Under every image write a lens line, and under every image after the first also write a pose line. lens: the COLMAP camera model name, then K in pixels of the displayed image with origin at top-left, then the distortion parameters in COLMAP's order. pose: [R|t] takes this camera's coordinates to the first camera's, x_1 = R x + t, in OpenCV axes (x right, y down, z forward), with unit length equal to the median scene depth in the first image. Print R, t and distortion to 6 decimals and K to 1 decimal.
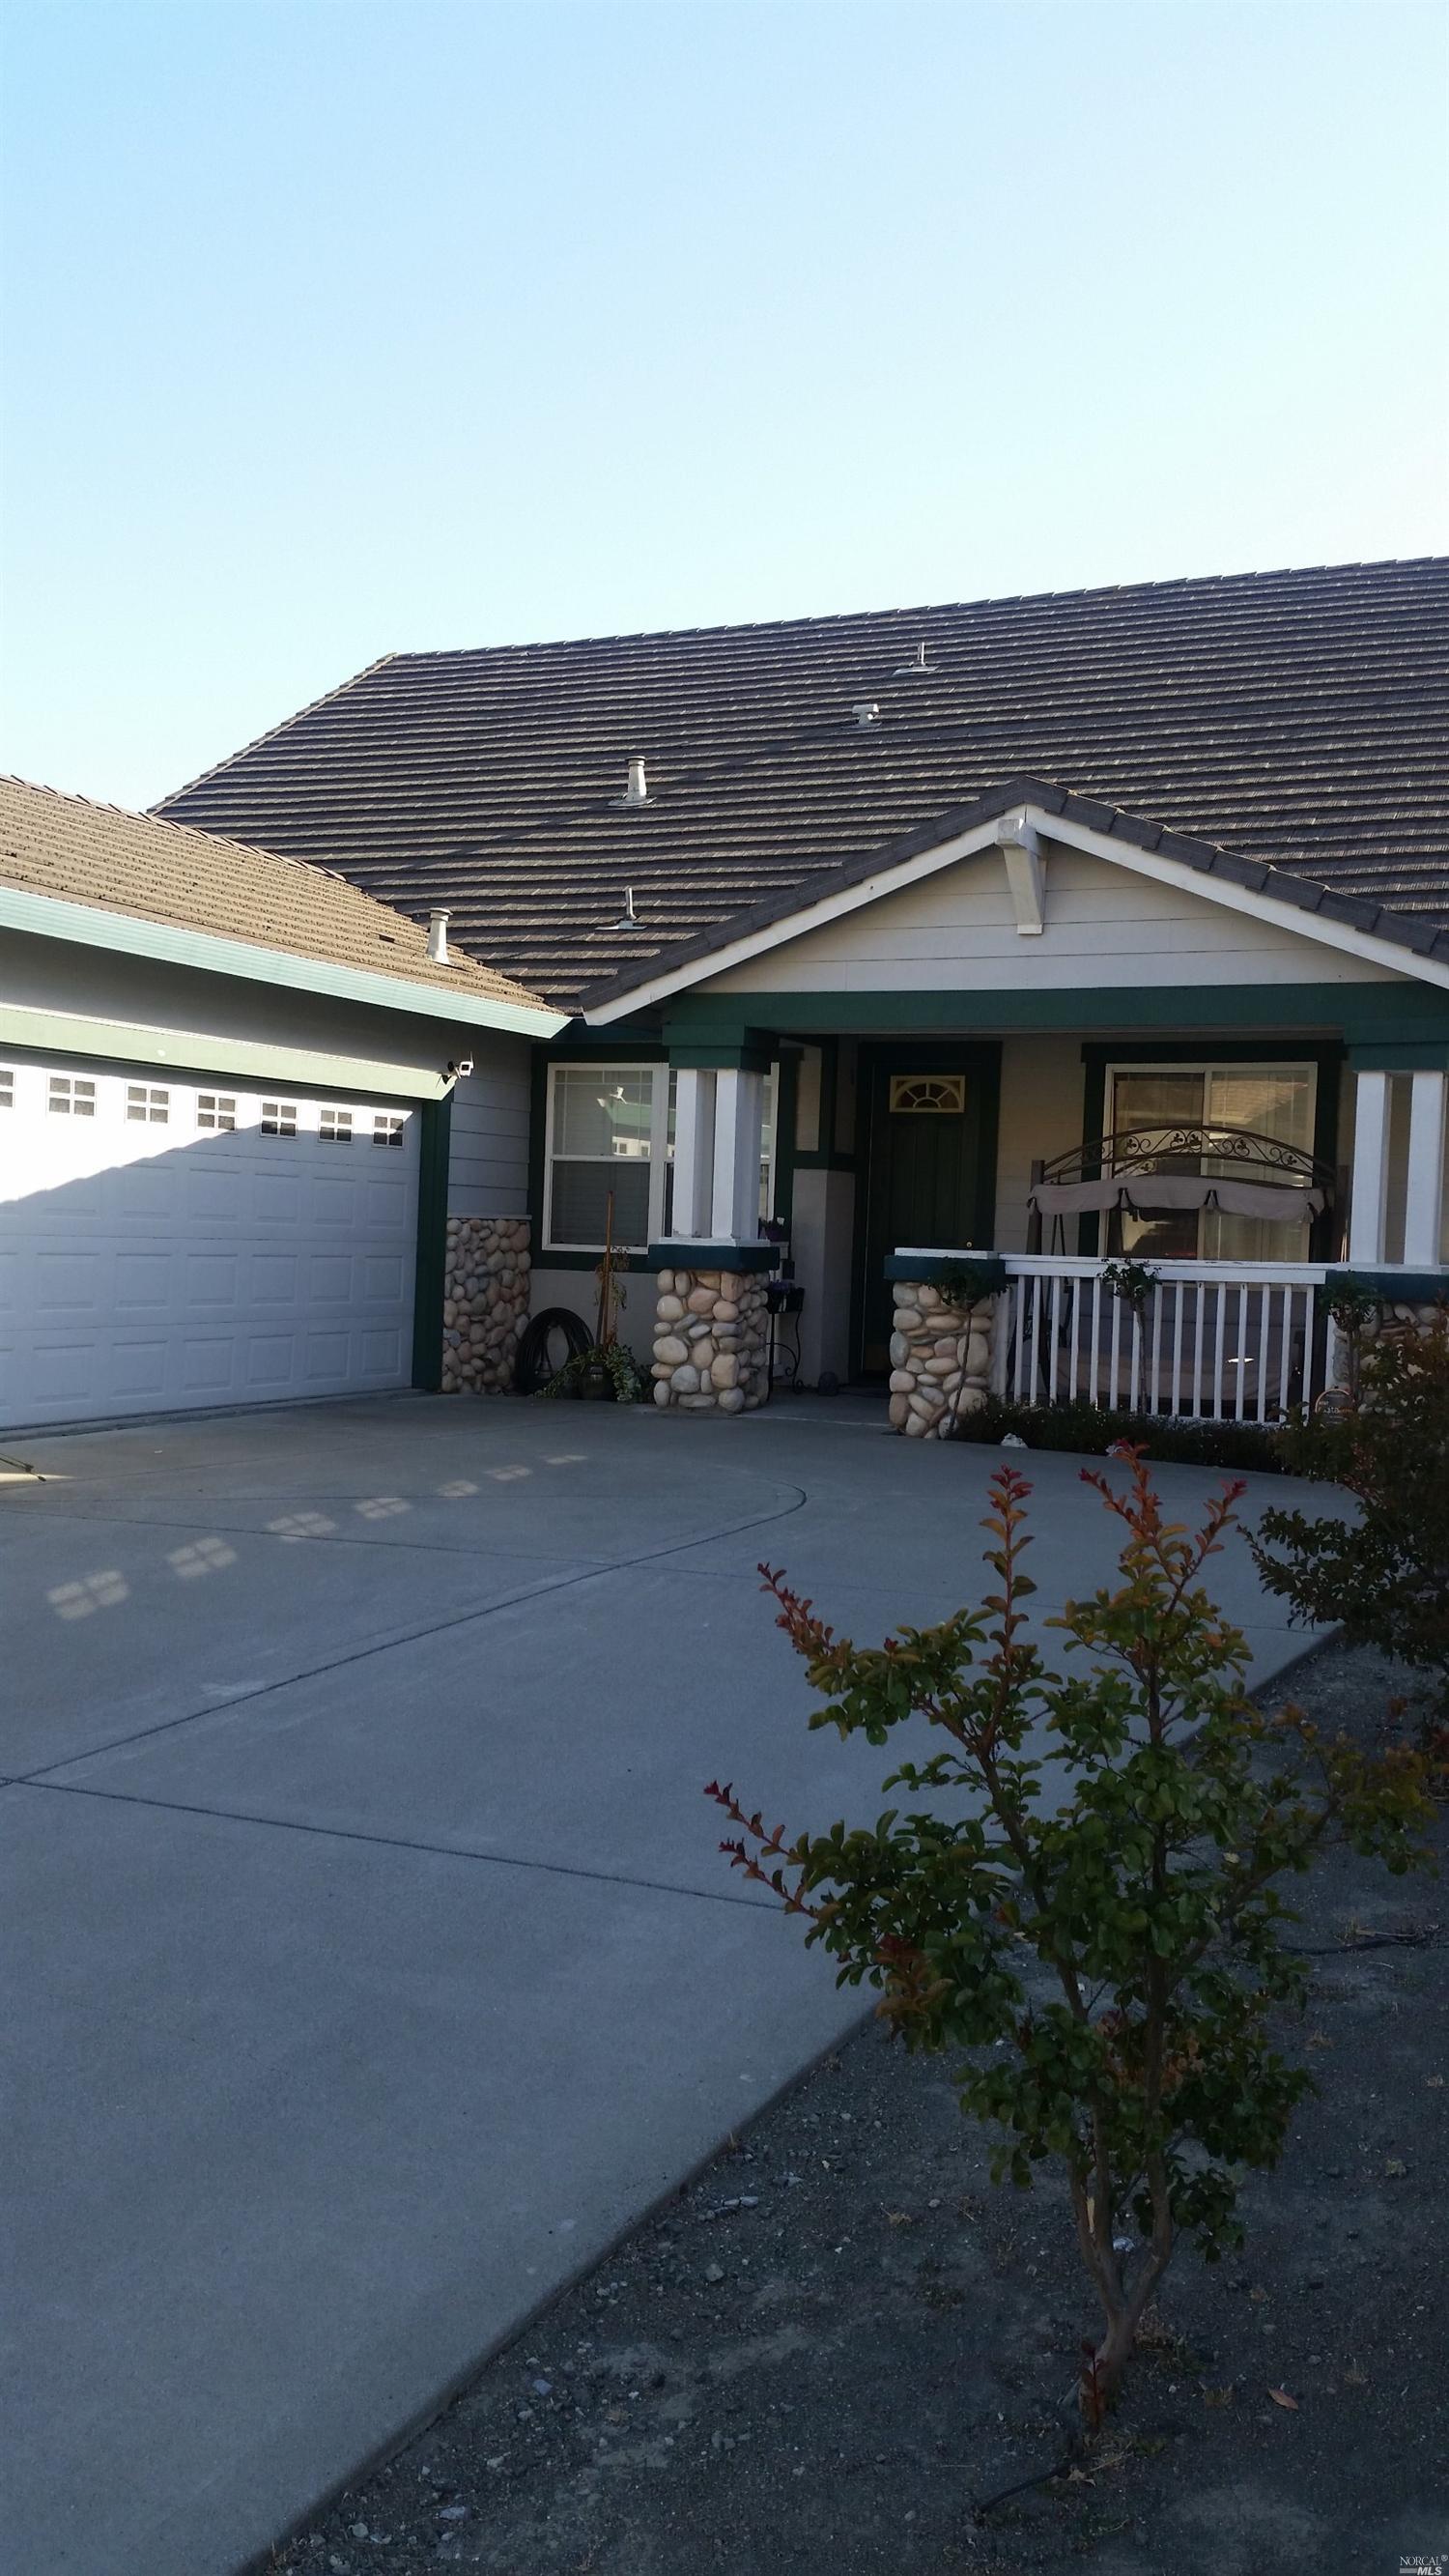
lens RADIAL K [[2013.9, 0, 735.5], [0, 2013.9, 1294.1], [0, 0, 1]] dist [0.085081, -0.127105]
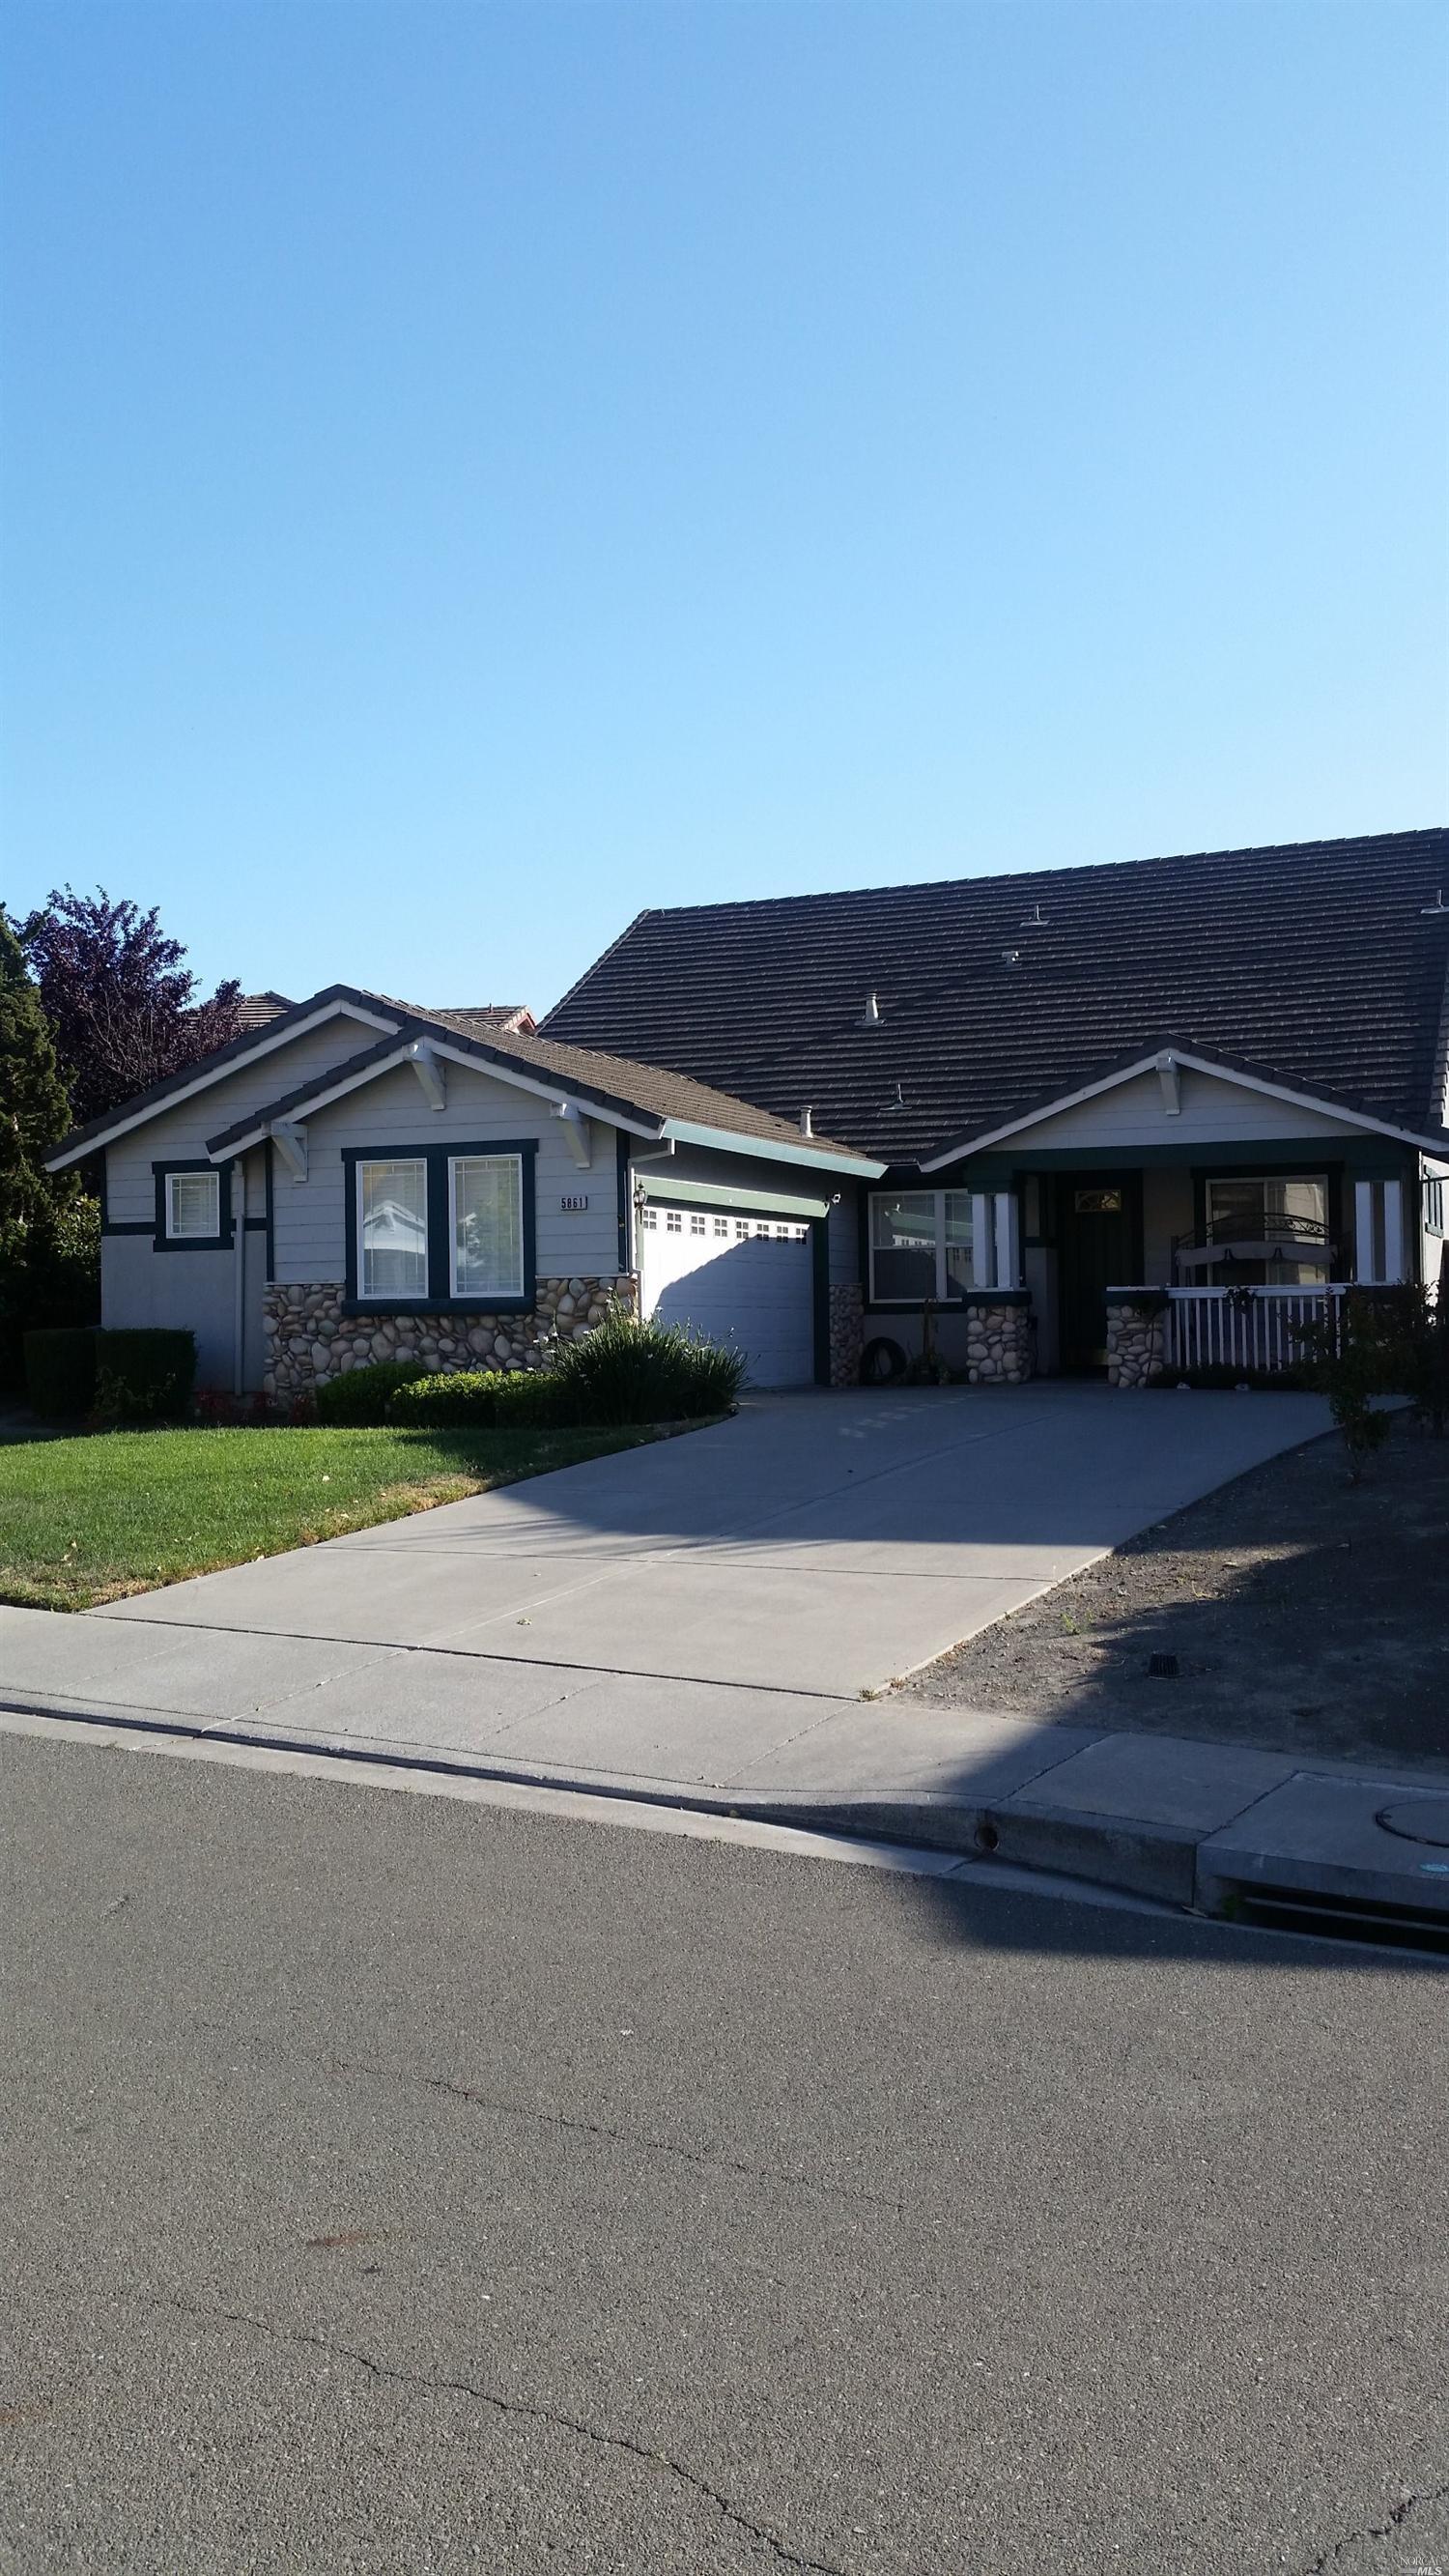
lens RADIAL K [[2013.9, 0, 735.5], [0, 2013.9, 1294.1], [0, 0, 1]] dist [0.085081, -0.127105]
pose [[0.998789, -0.043797, 0.022407, -0.284245], [0.044843, 0.997814, -0.048552, 0.054443], [-0.020232, 0.049498, 0.998569, -0.782500]]
